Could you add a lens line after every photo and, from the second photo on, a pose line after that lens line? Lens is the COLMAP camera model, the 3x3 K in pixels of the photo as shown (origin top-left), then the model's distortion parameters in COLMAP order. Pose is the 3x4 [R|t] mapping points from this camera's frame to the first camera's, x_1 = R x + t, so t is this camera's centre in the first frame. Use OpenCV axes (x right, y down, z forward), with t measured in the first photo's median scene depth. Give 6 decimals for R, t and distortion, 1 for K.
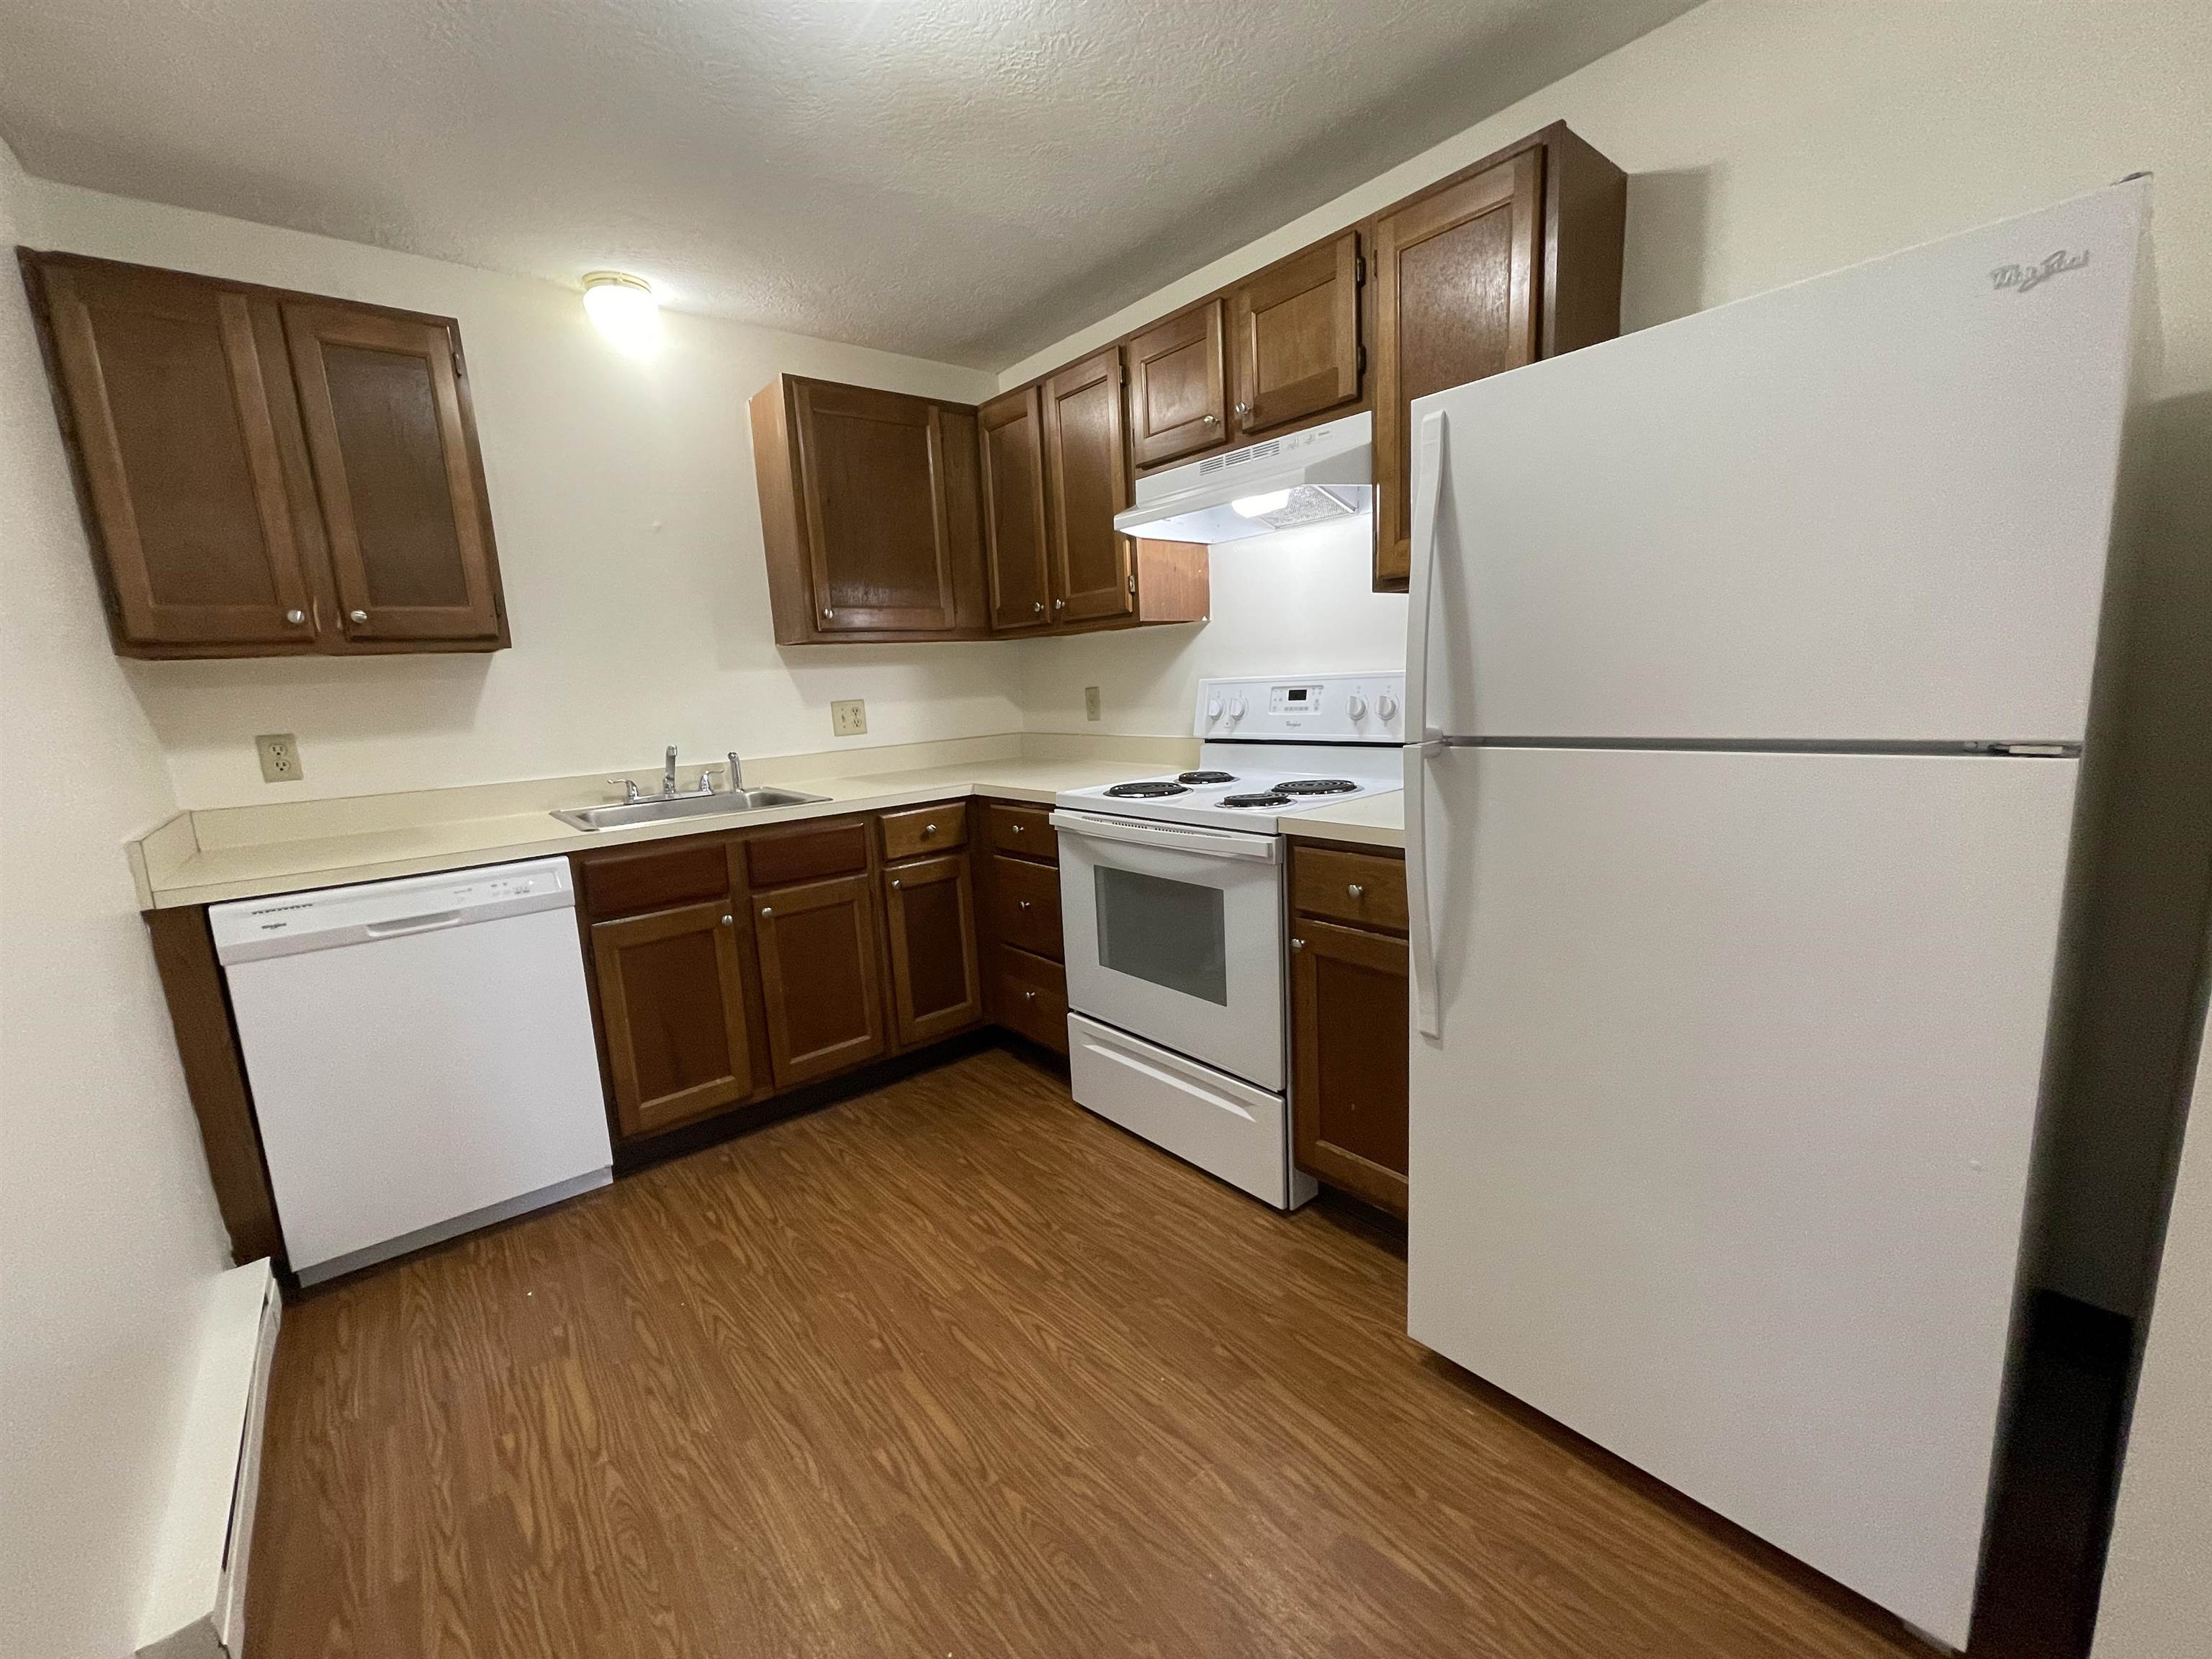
lens RADIAL K [[899.9, 0, 1106.0], [0, 899.9, 829.5], [0, 0, 1]] dist [-0.000252, -0.000044]
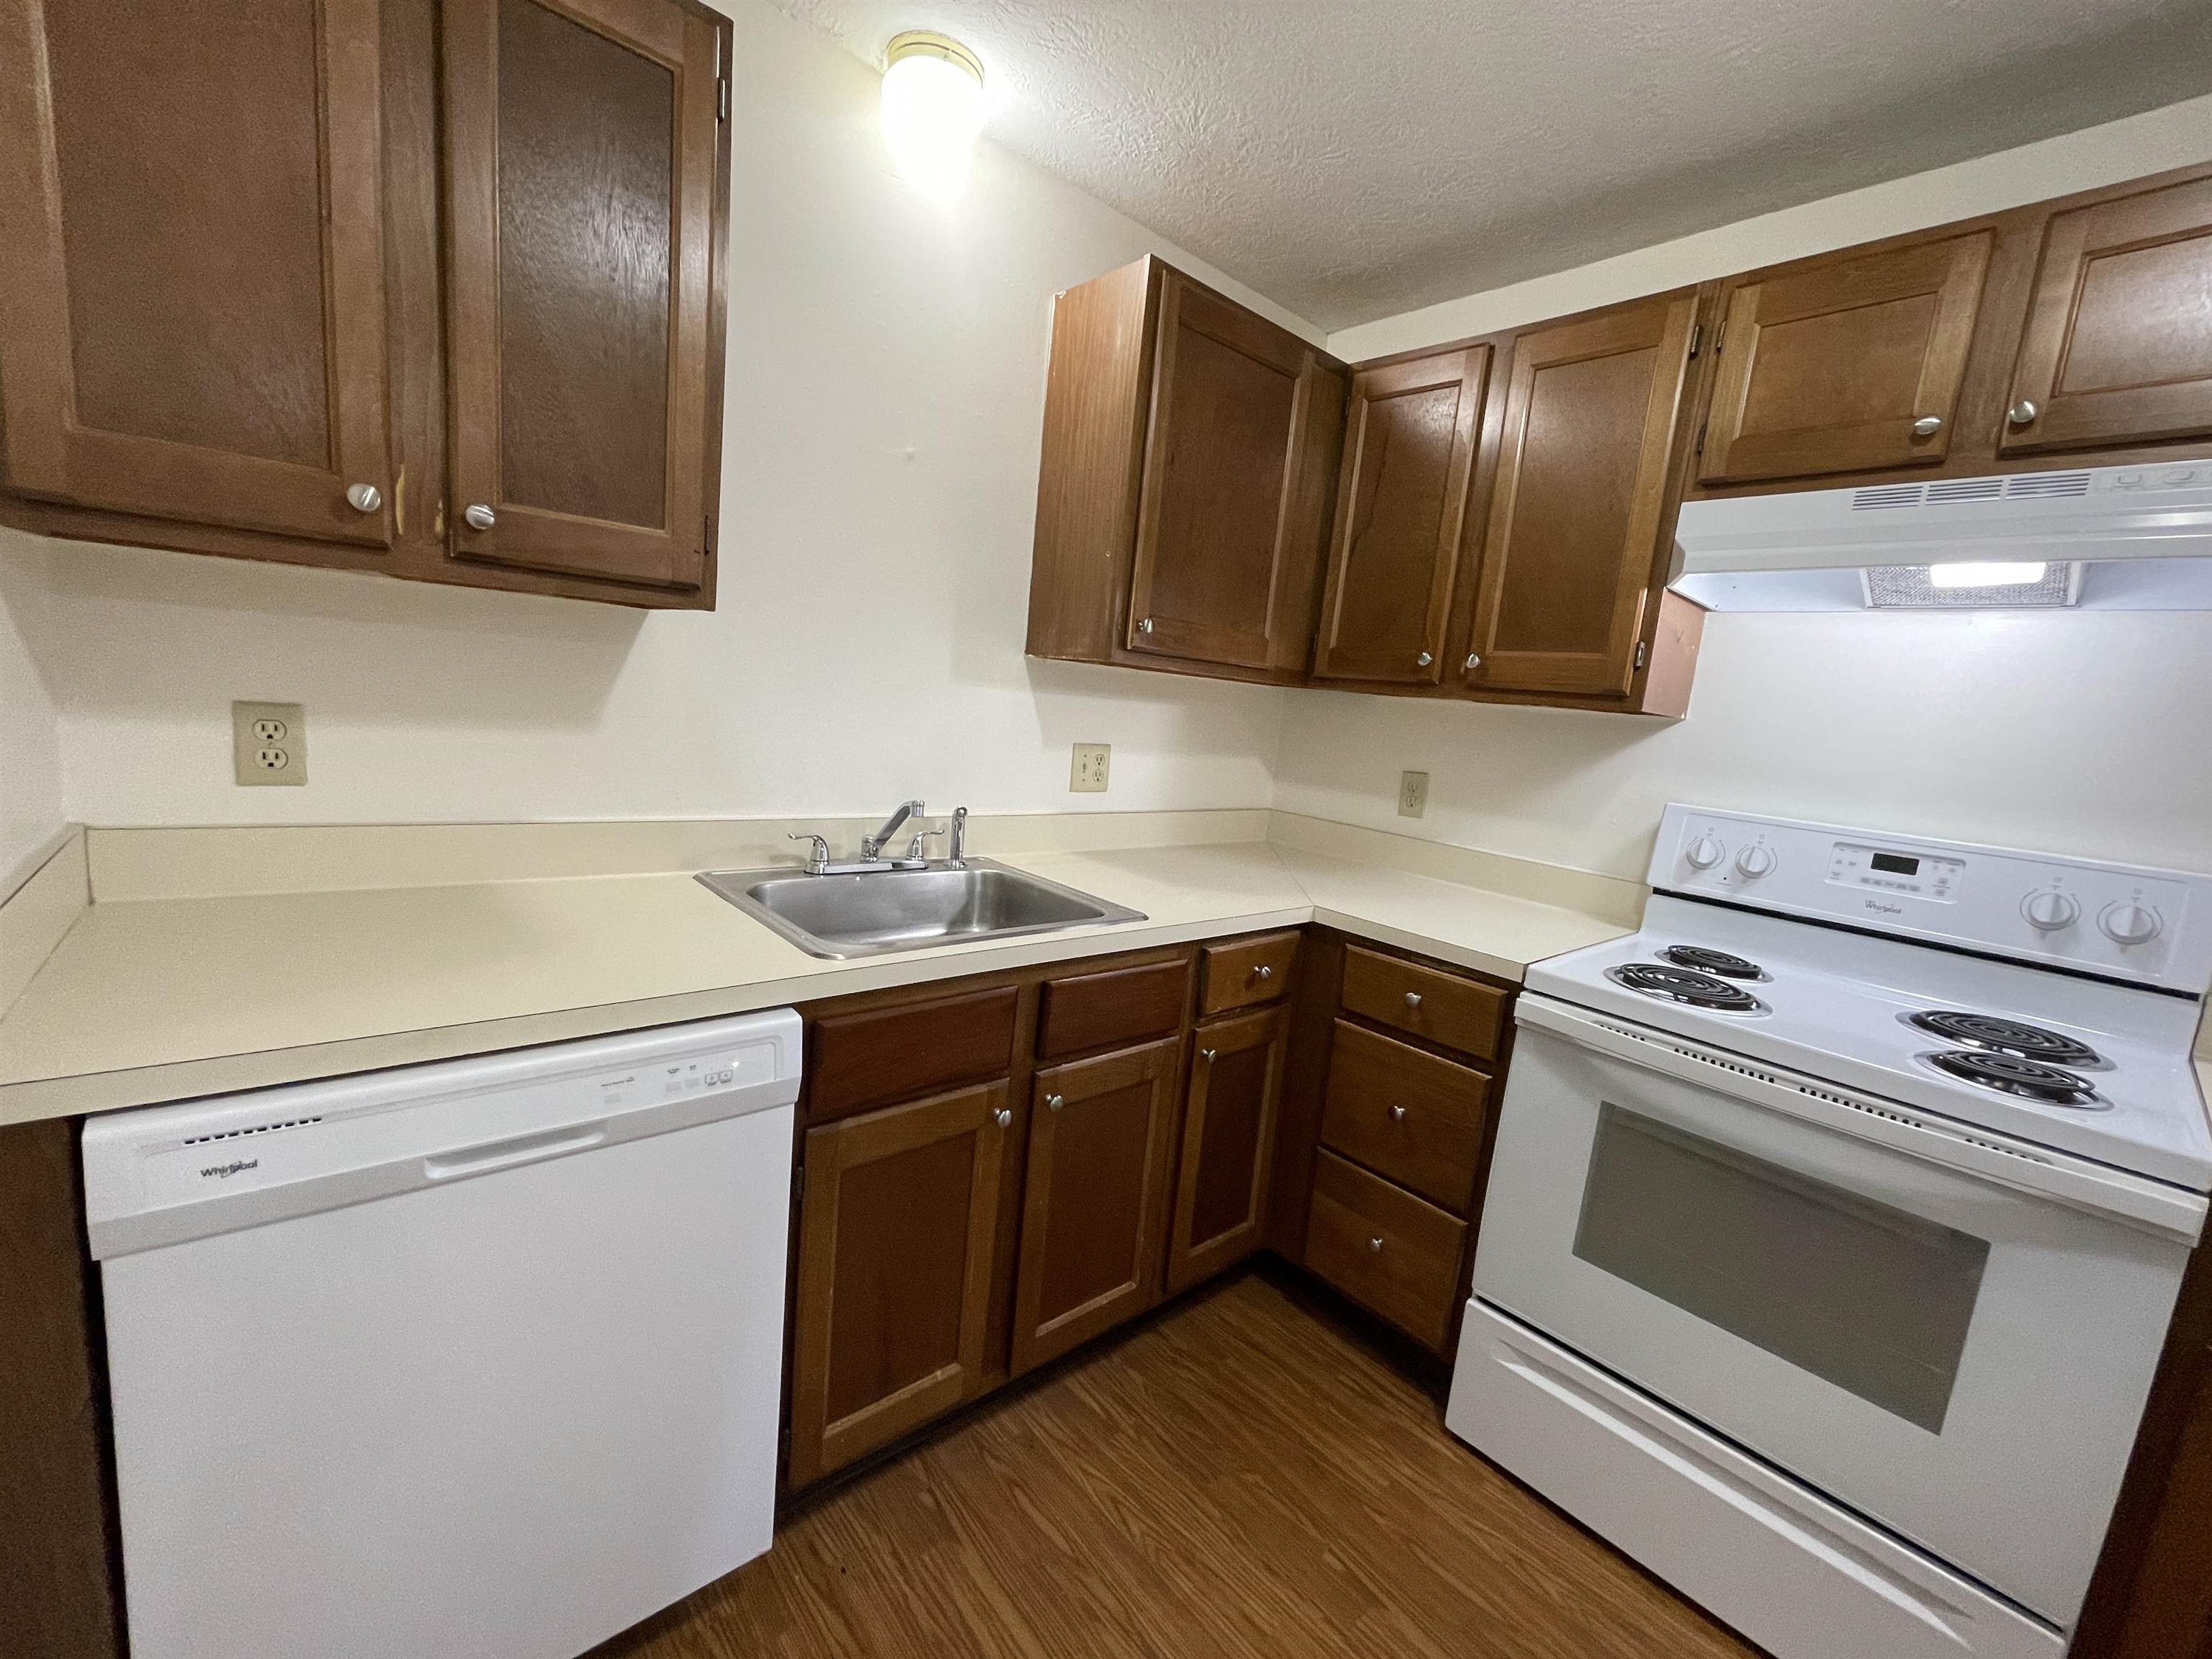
lens RADIAL K [[897.4, 0, 1104.0], [0, 897.4, 832.5], [0, 0, 1]] dist [-0.004128, 0.000300]
pose [[0.988640, 0.141039, 0.051960, -0.395717], [-0.140139, 0.989918, -0.020598, -0.079222], [-0.054341, 0.013082, 0.998437, 0.387029]]
